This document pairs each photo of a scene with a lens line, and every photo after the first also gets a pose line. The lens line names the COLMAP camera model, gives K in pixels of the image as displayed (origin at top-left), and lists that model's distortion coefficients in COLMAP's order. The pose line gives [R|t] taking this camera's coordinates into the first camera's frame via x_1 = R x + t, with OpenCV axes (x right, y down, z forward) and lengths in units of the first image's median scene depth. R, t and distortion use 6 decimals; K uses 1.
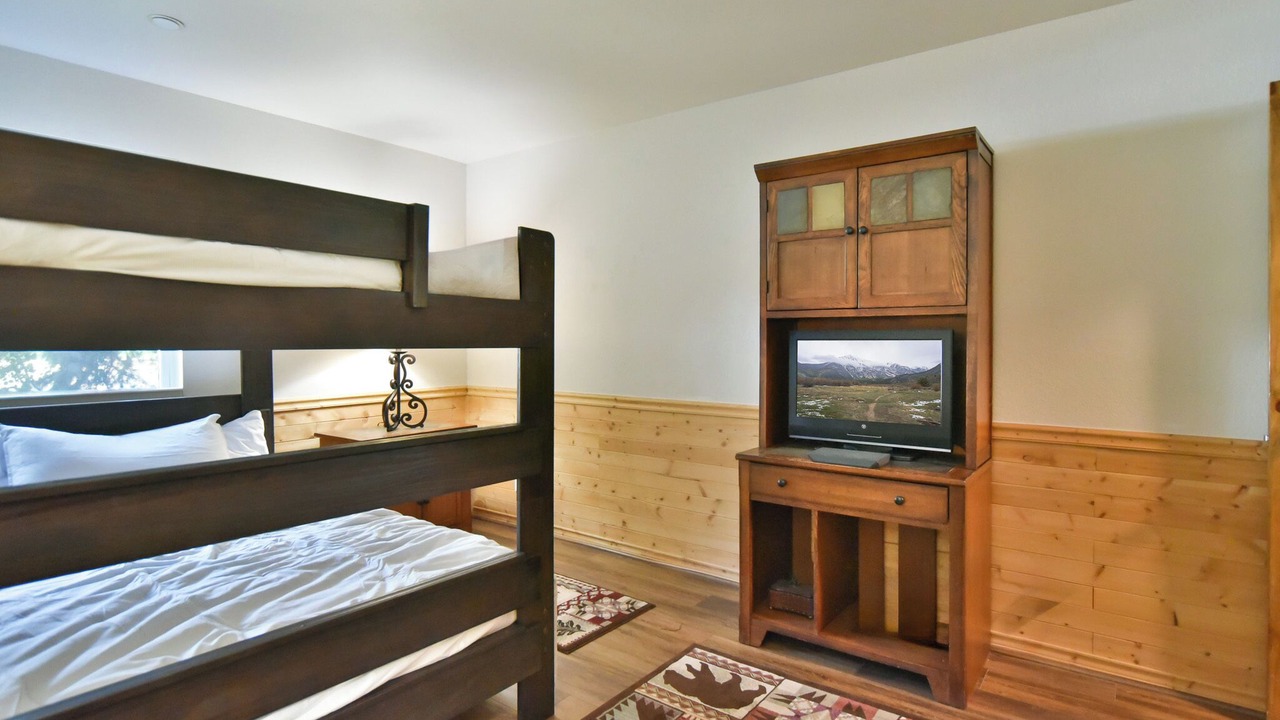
lens RADIAL K [[637.6, 0, 640.0], [0, 637.6, 360.0], [0, 0, 1]] dist [-0.094101, 0.050718]
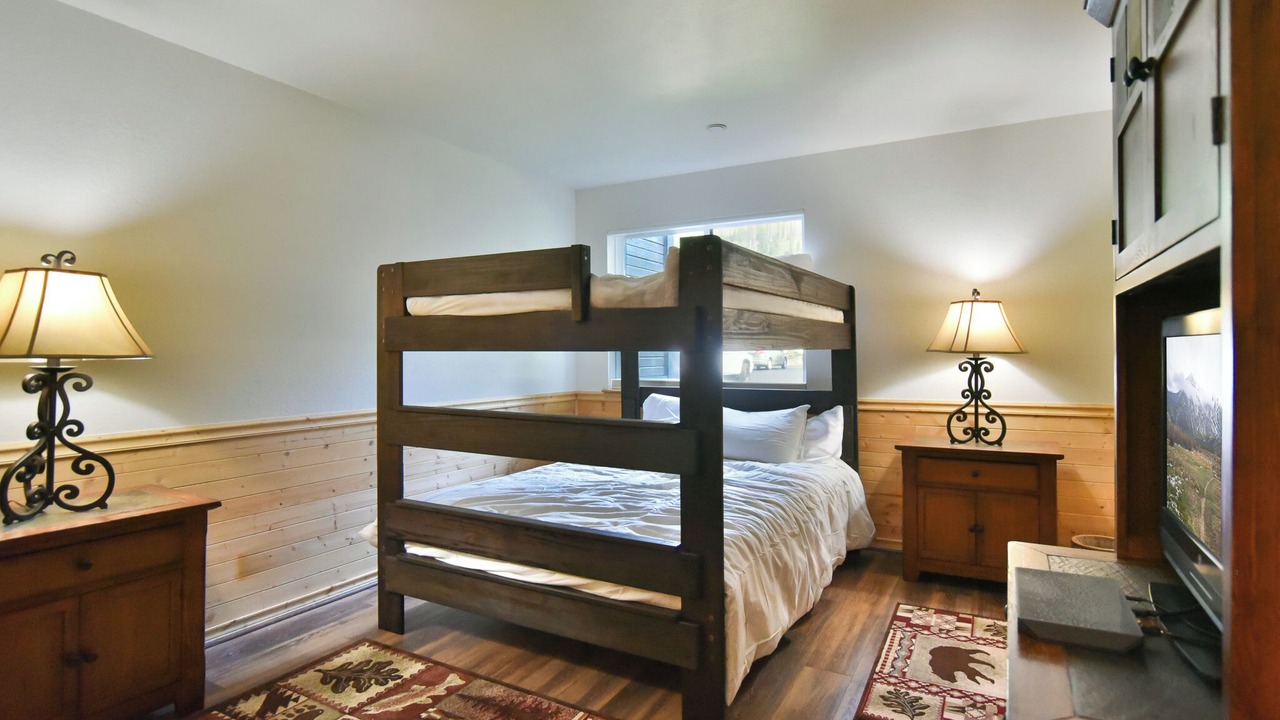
lens RADIAL K [[637.6, 0, 640.0], [0, 637.6, 360.0], [0, 0, 1]] dist [-0.094101, 0.050718]
pose [[0.153803, 0.014707, -0.987992, 0.491502], [-0.026426, 0.999593, 0.010766, -0.008416], [0.987748, 0.024453, 0.154129, 0.444492]]
